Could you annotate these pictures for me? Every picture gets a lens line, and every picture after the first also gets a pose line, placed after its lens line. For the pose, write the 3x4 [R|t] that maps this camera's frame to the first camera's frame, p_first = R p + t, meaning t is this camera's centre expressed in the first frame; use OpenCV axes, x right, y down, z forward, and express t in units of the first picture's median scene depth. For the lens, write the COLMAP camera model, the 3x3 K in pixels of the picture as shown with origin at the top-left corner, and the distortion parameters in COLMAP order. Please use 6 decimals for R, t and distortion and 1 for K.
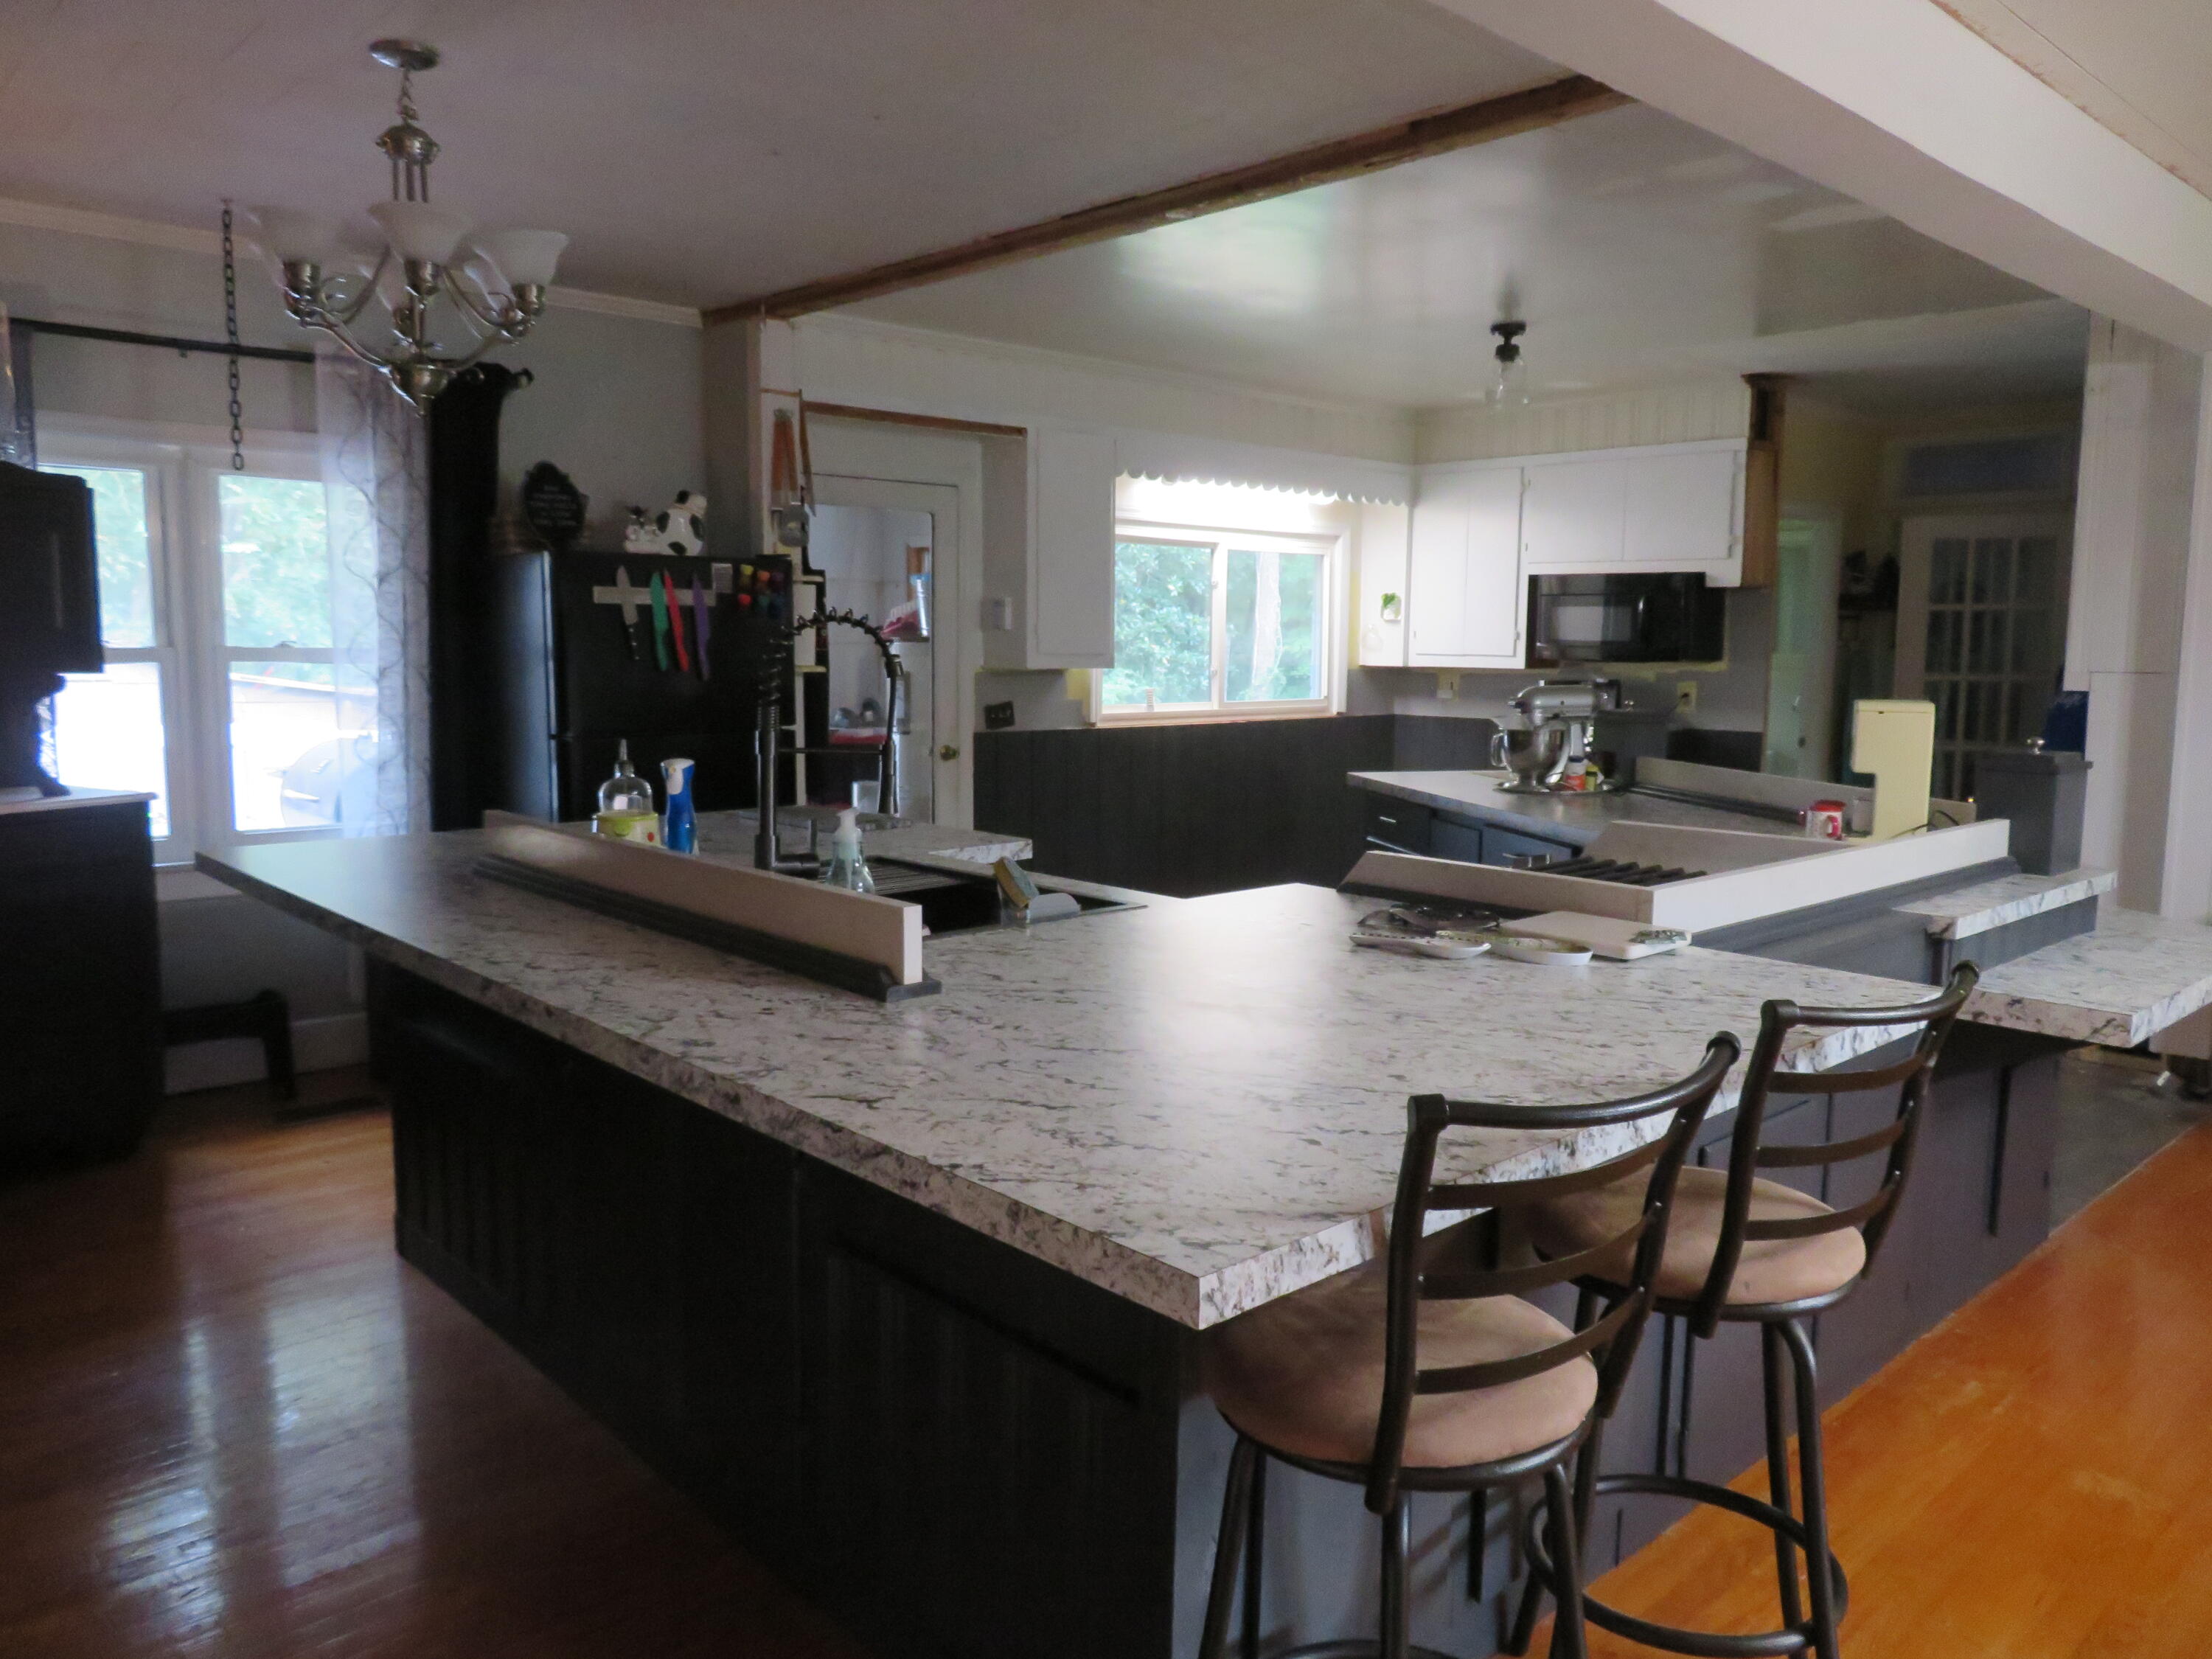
lens RADIAL K [[1599.1, 0, 1106.0], [0, 1599.1, 829.5], [0, 0, 1]] dist [-0.000673, -0.000848]
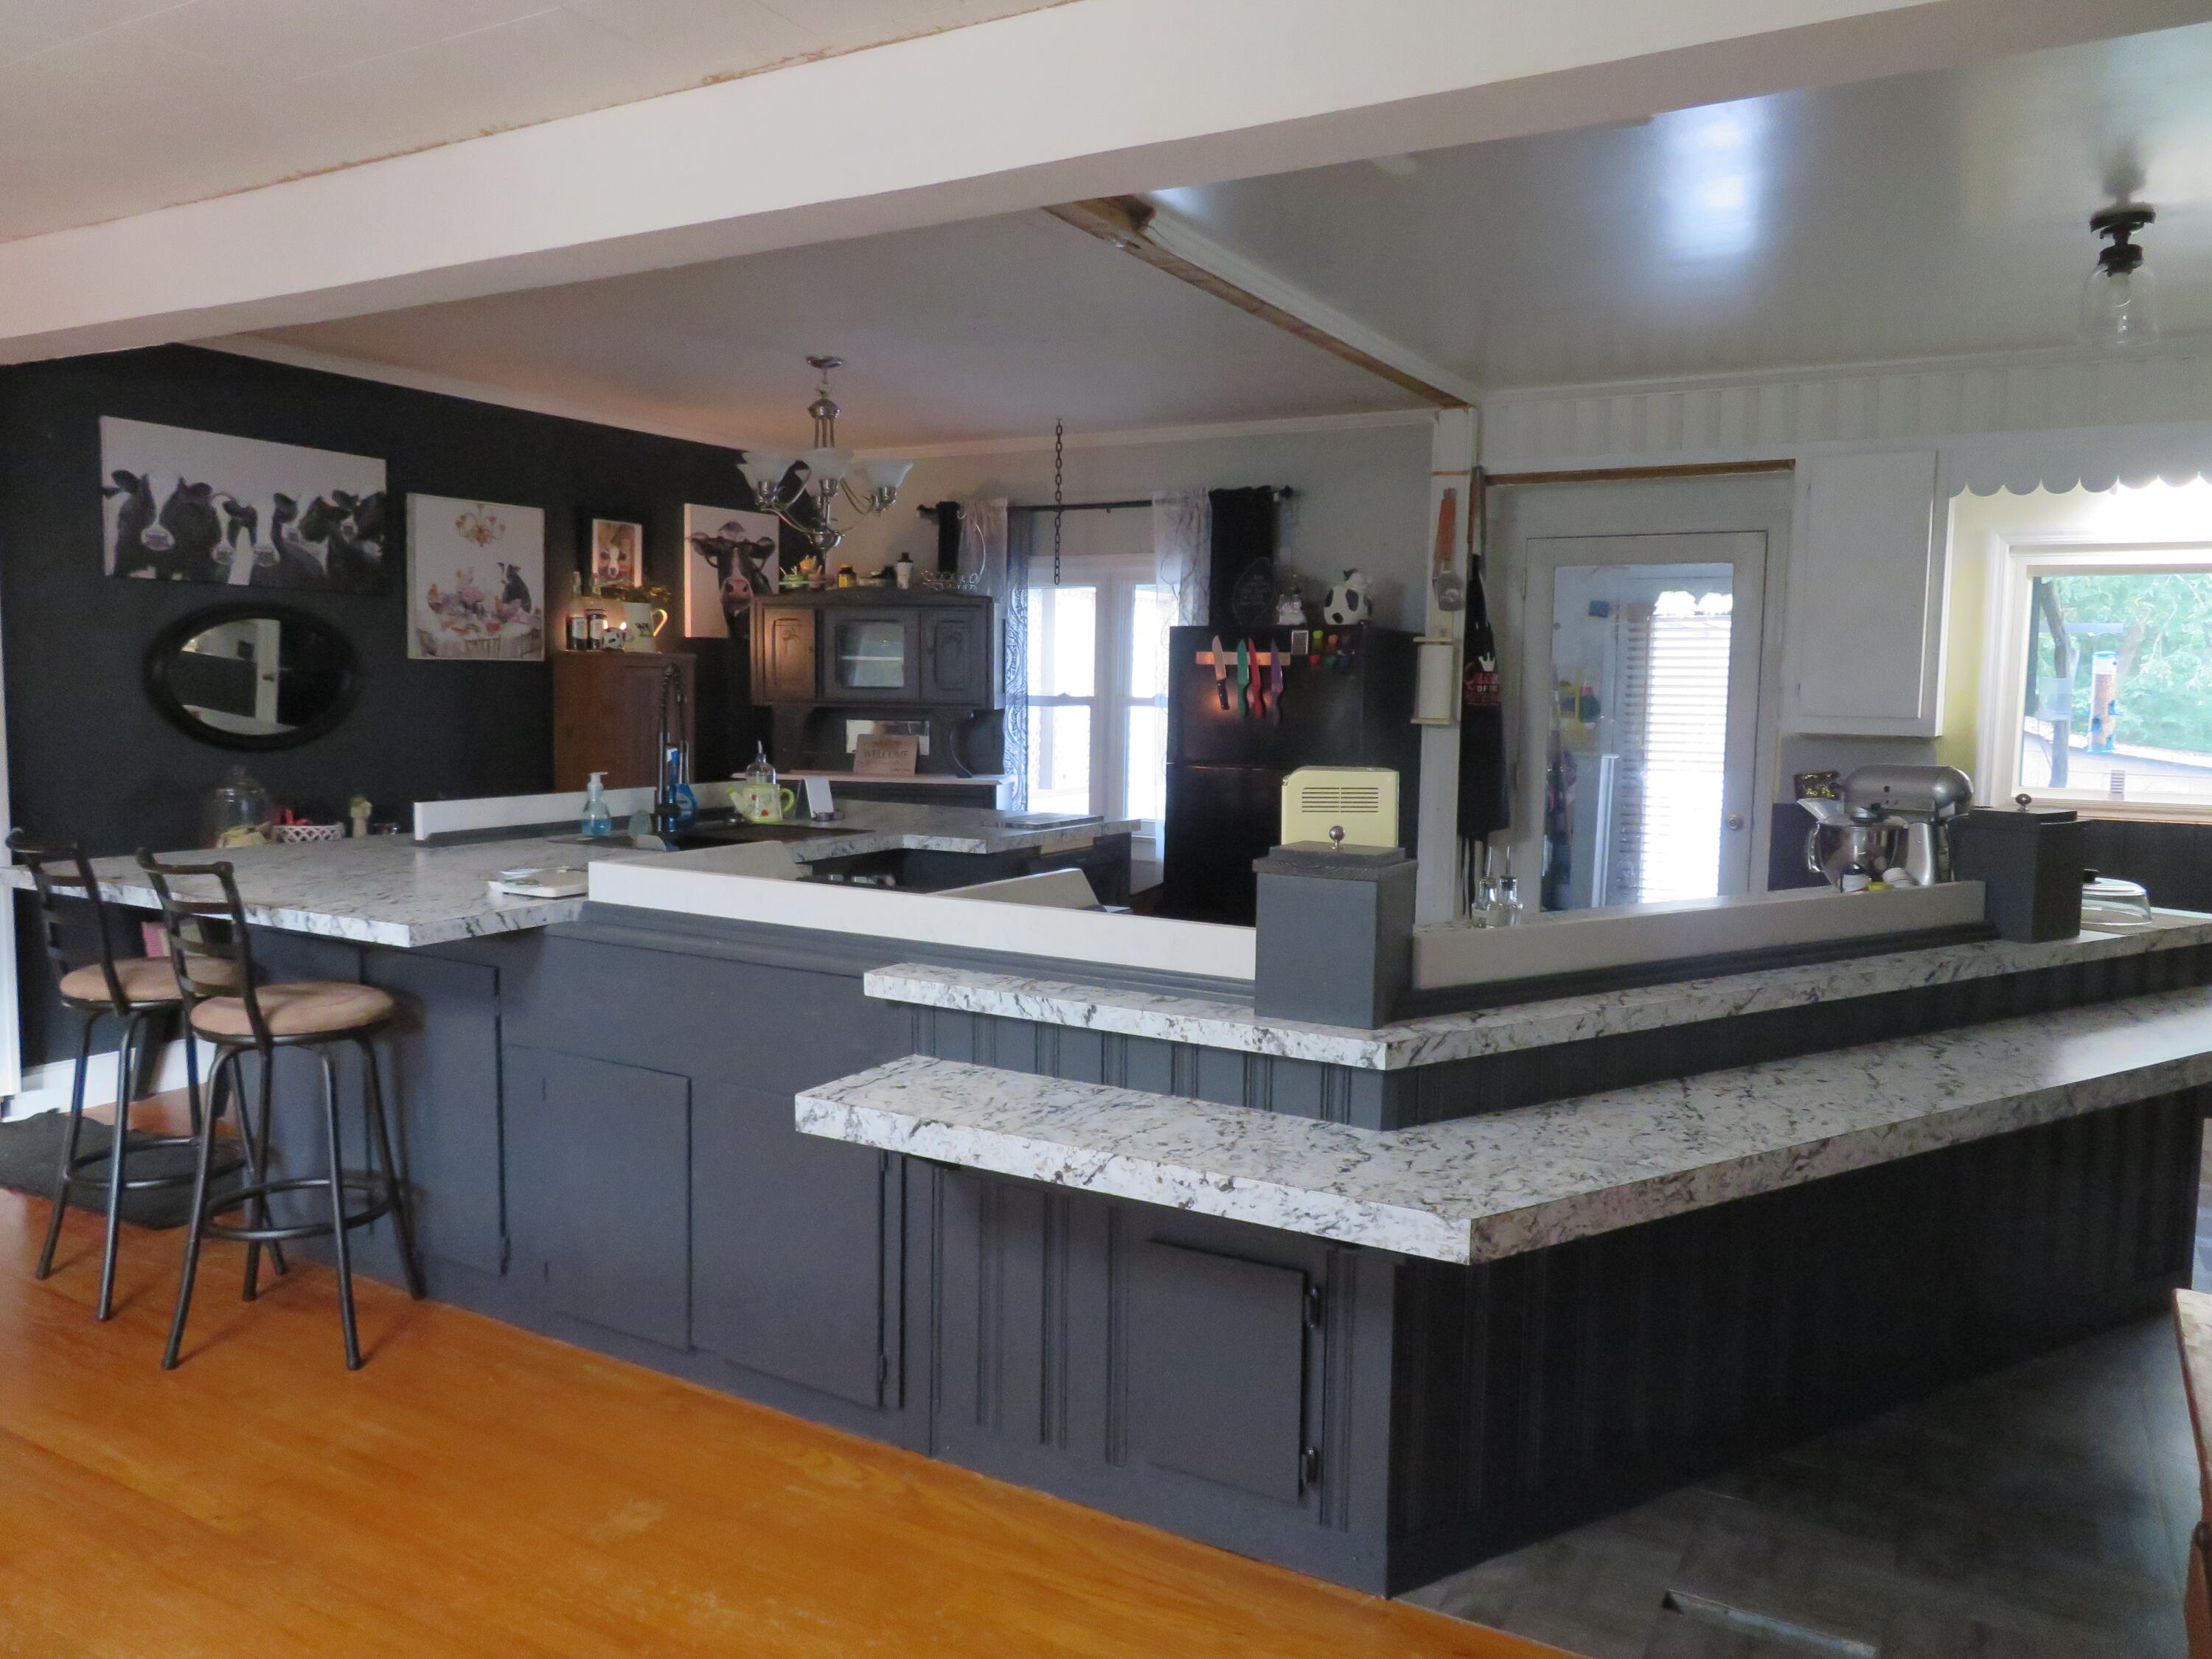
lens RADIAL K [[1599.1, 0, 1106.0], [0, 1599.1, 829.5], [0, 0, 1]] dist [-0.000673, -0.000848]
pose [[0.302419, 0.082333, -0.949612, 0.885042], [-0.125829, 0.990992, 0.045848, -0.054111], [0.944833, 0.105623, 0.310055, 0.504172]]
